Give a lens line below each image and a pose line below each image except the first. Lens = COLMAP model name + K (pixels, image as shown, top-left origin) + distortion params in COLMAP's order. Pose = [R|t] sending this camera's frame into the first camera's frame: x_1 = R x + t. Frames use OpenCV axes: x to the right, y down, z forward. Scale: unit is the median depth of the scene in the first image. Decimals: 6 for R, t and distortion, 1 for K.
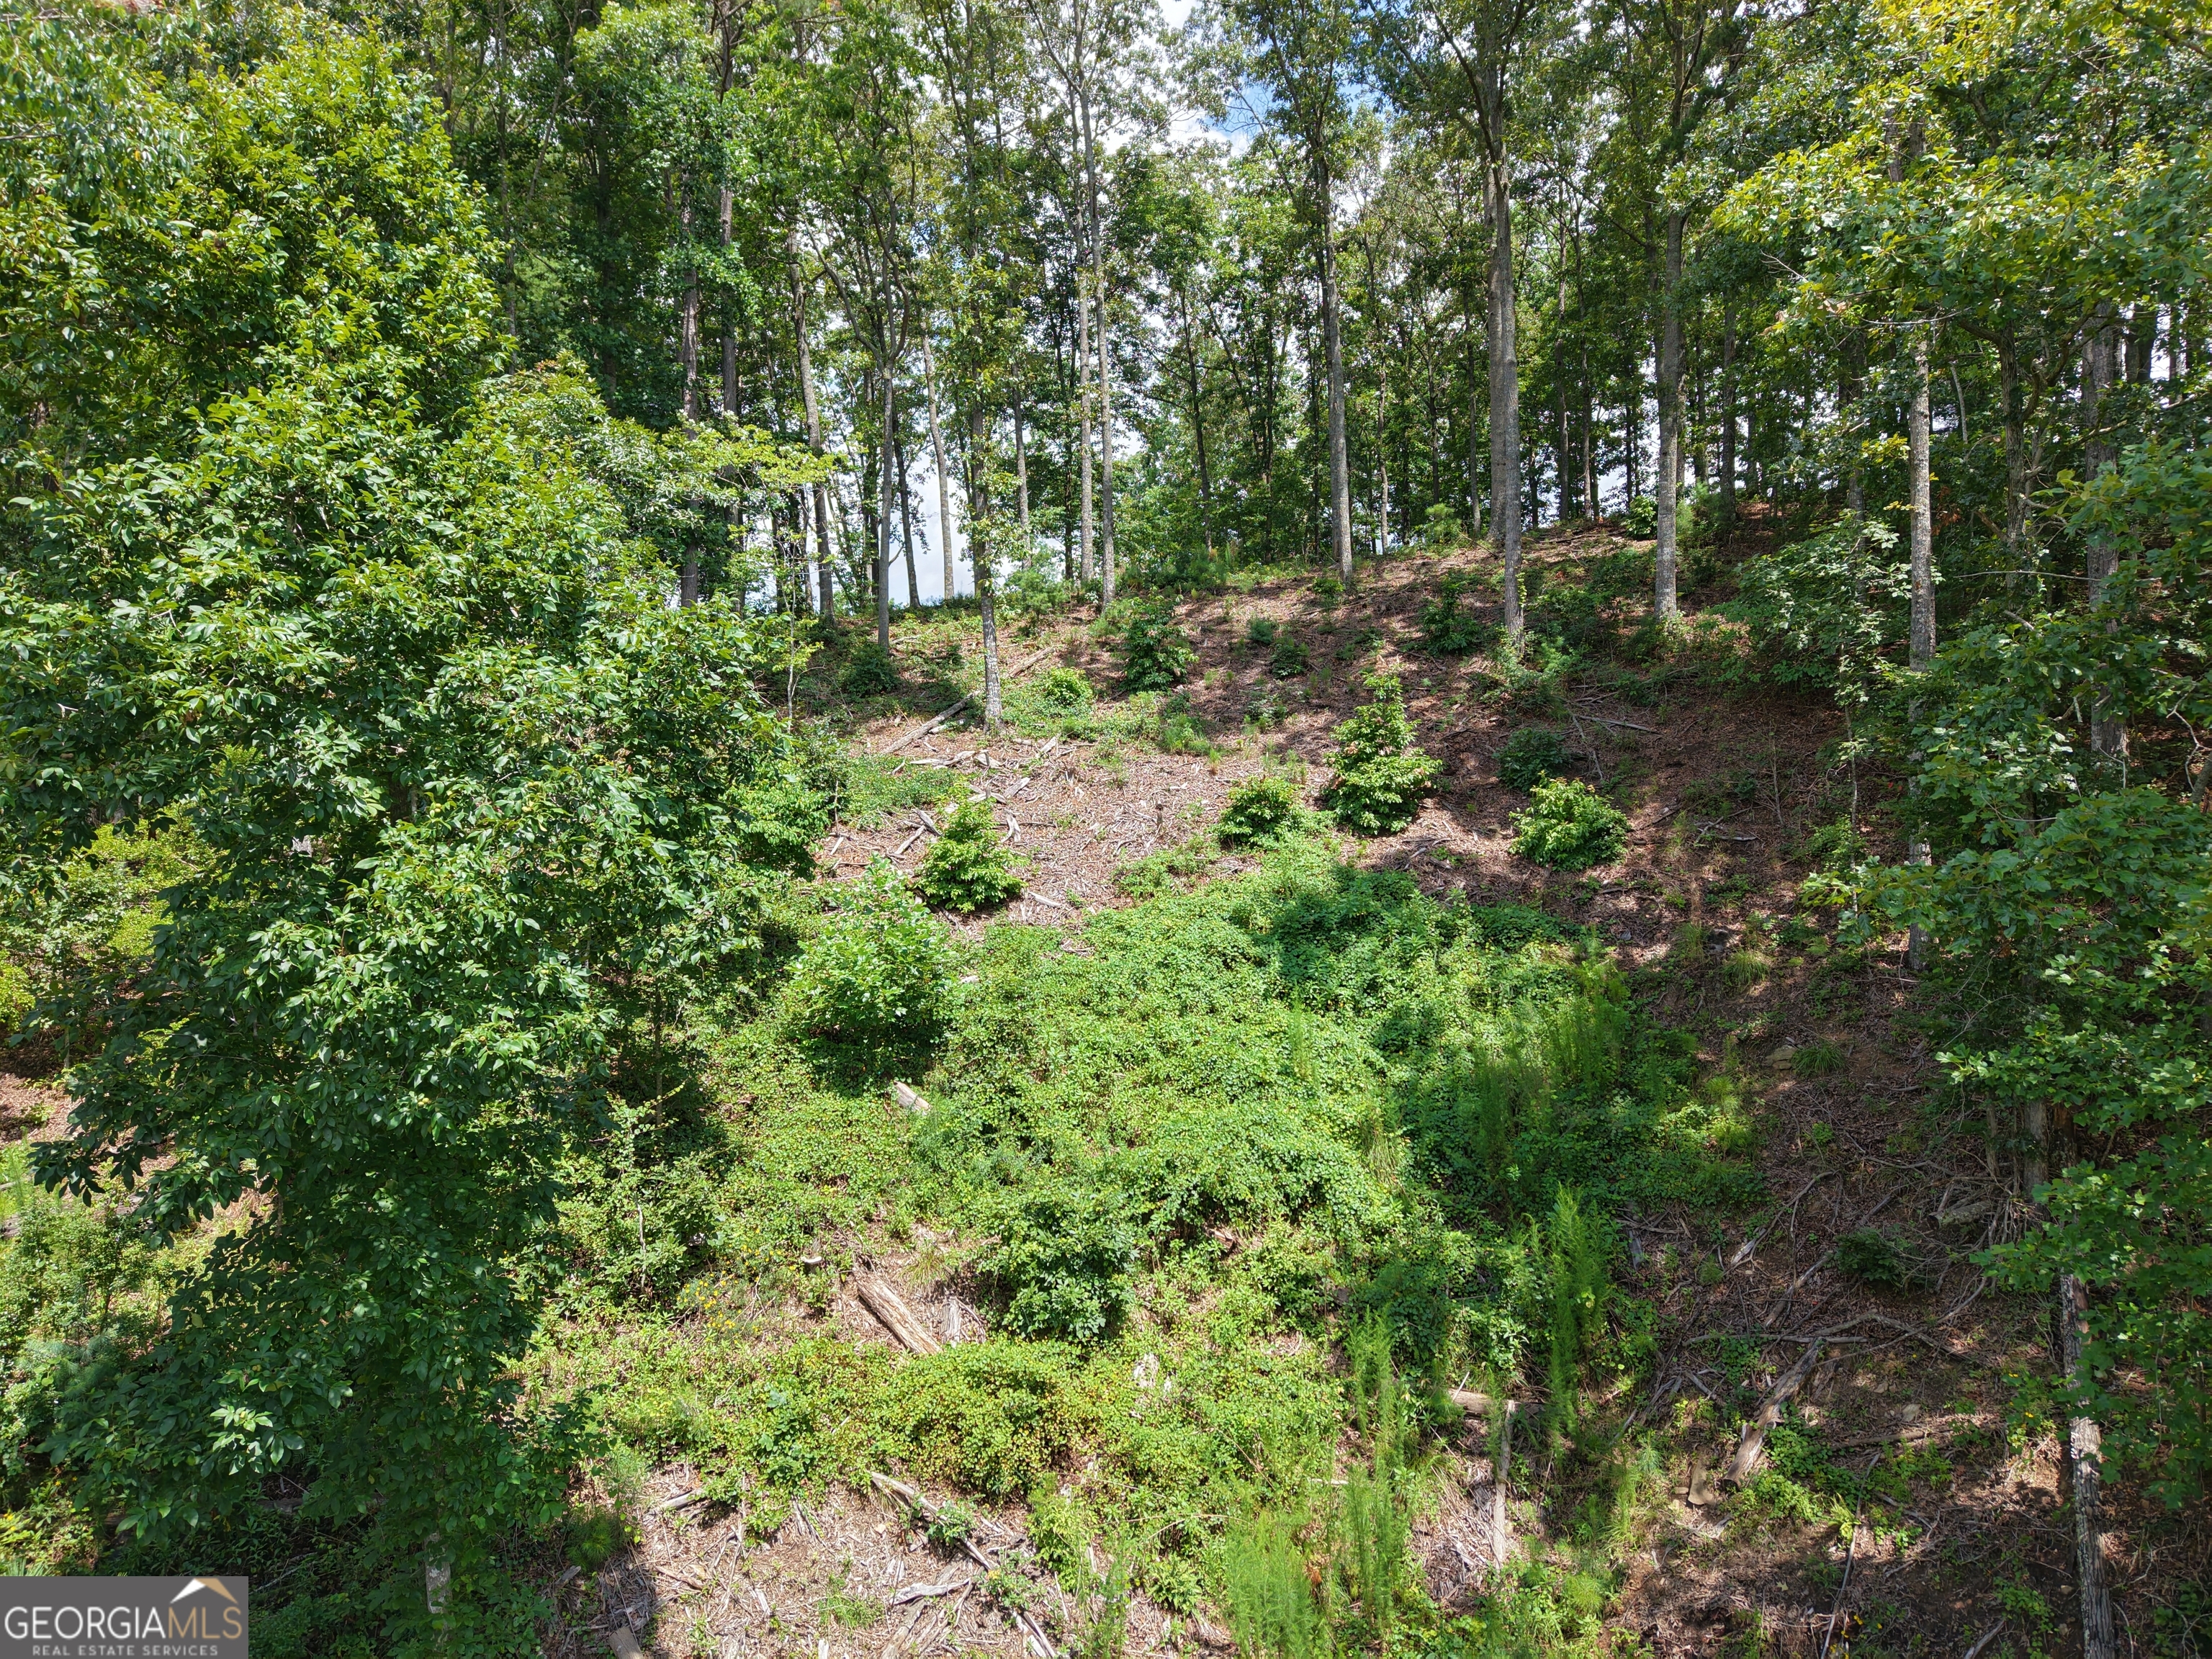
lens RADIAL K [[1487.5, 0, 1100.7], [0, 1487.5, 830.7], [0, 0, 1]] dist [0.029545, -0.023261]
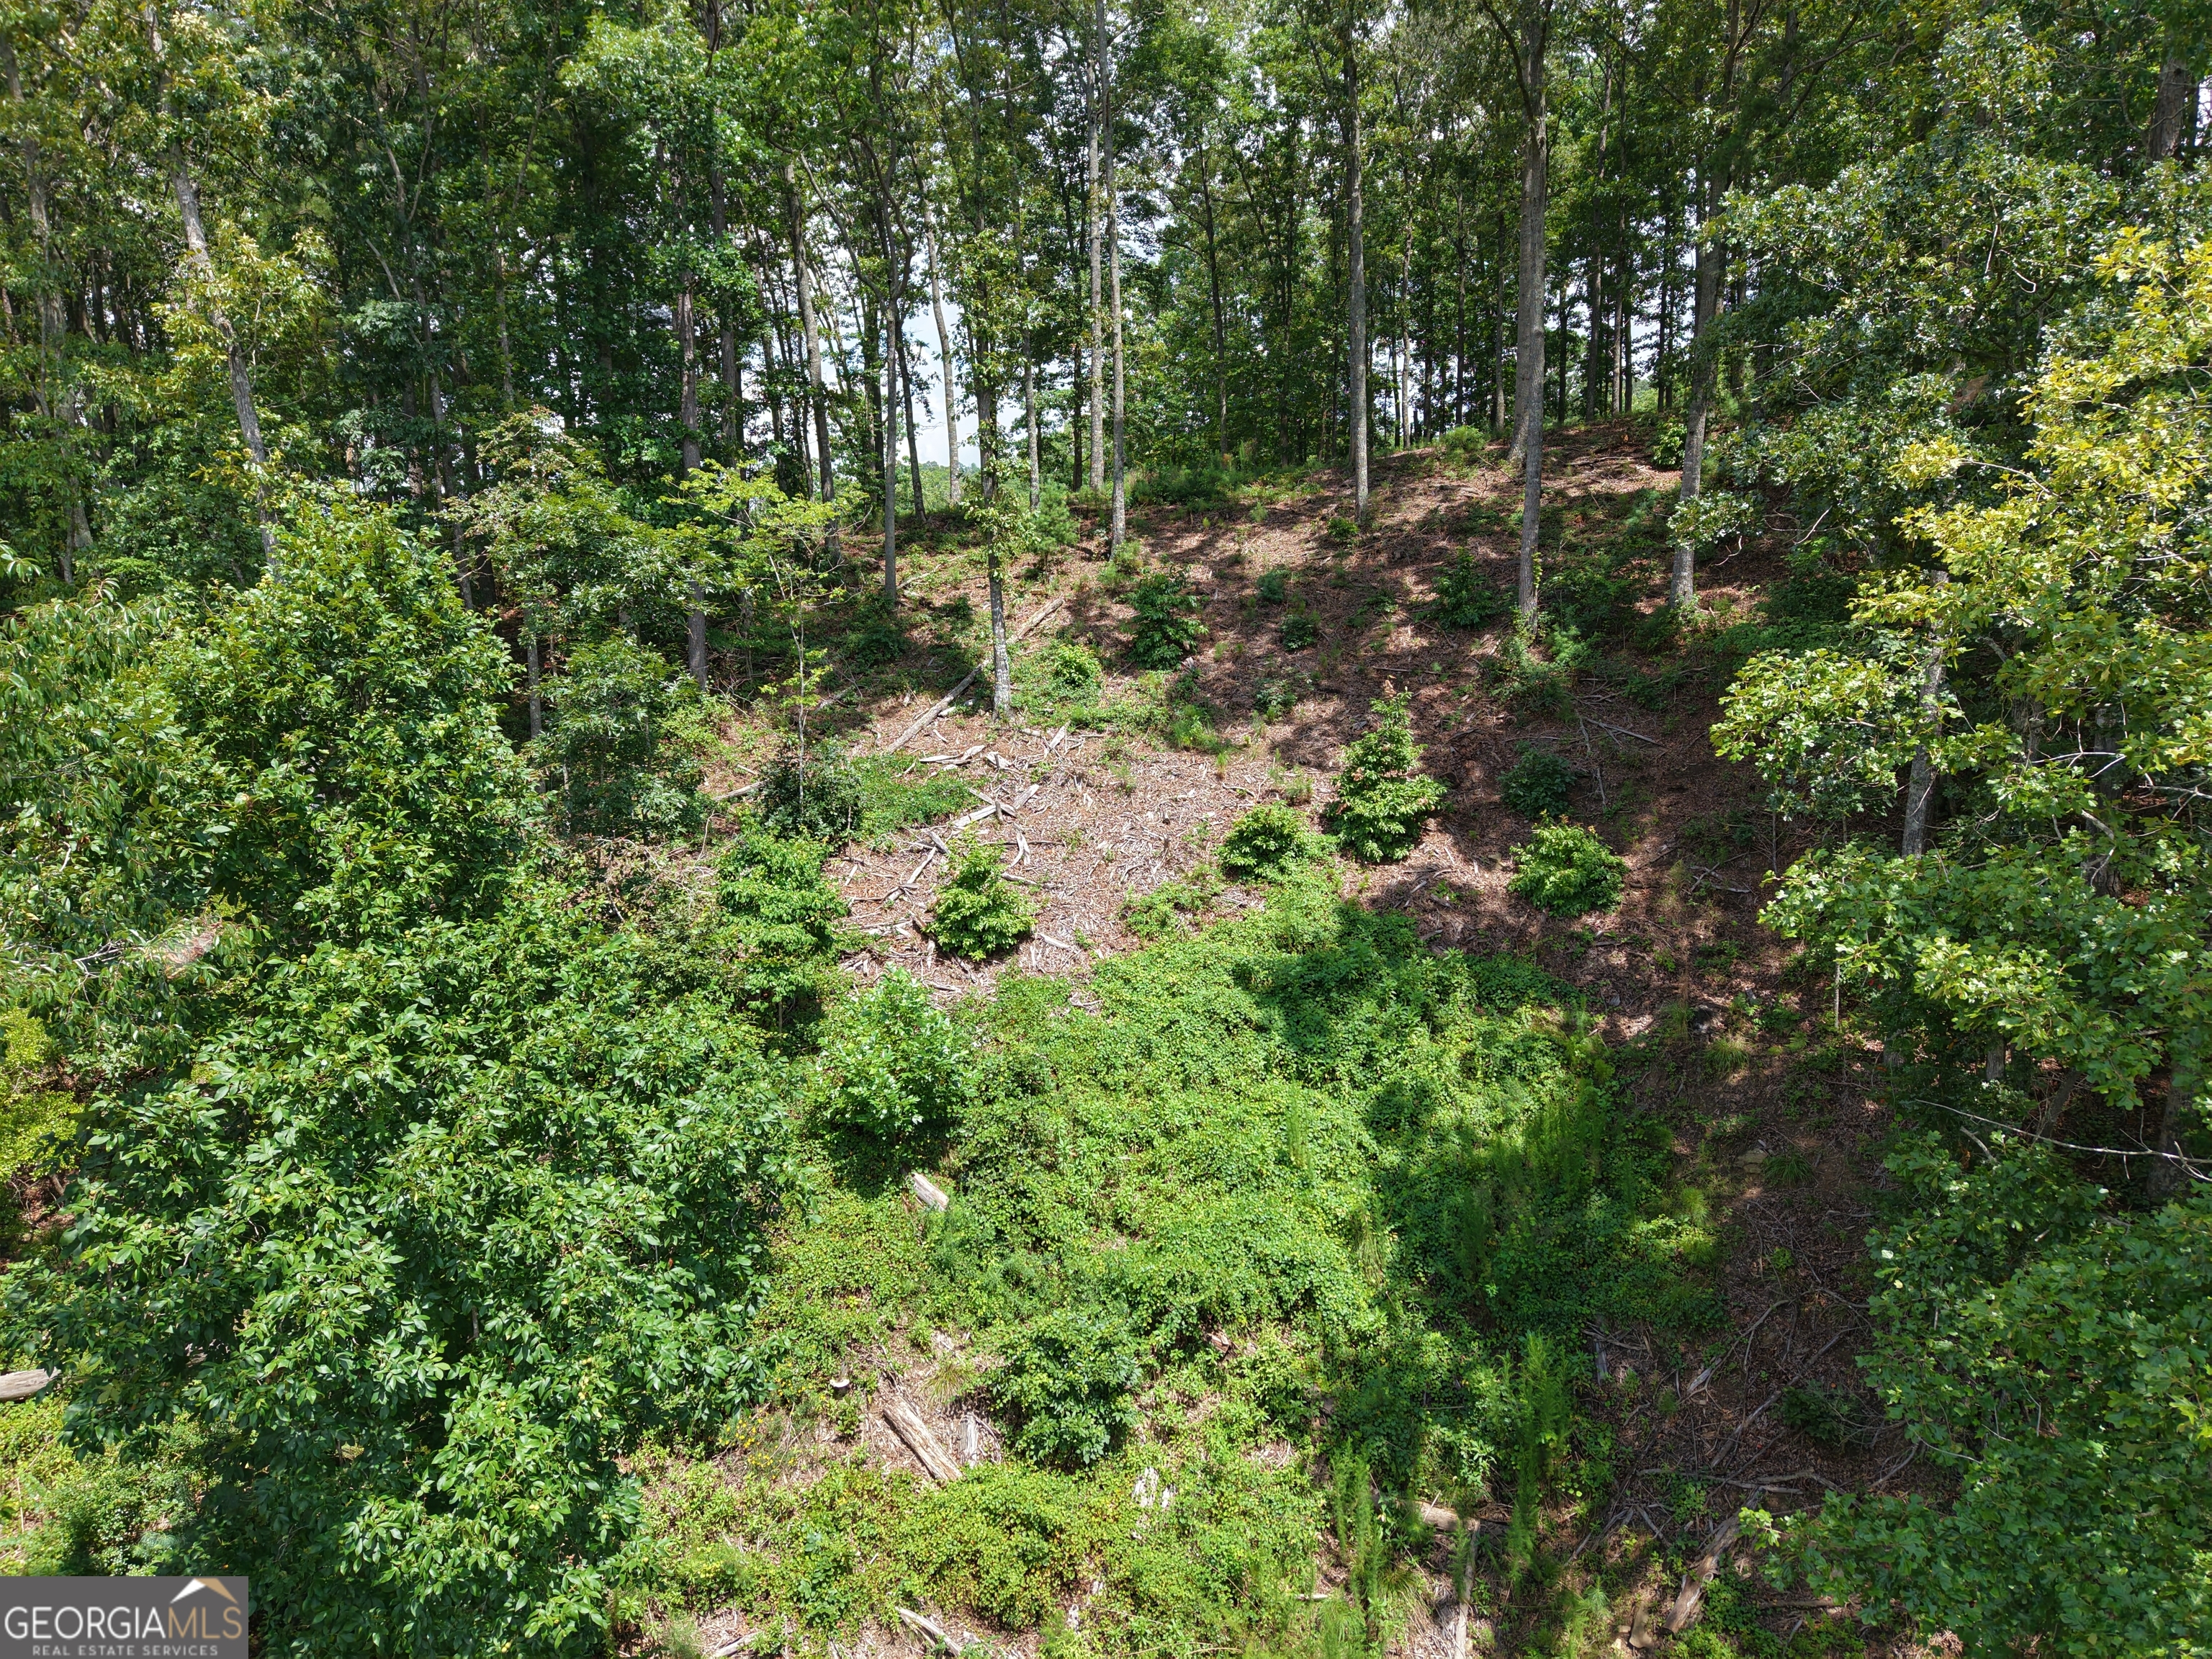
lens RADIAL K [[1487.5, 0, 1100.7], [0, 1487.5, 830.7], [0, 0, 1]] dist [0.029545, -0.023261]
pose [[0.999969, 0.006513, -0.004342, -0.001214], [-0.005696, 0.985915, 0.167152, -0.210970], [0.005370, -0.167122, 0.985922, -0.003359]]
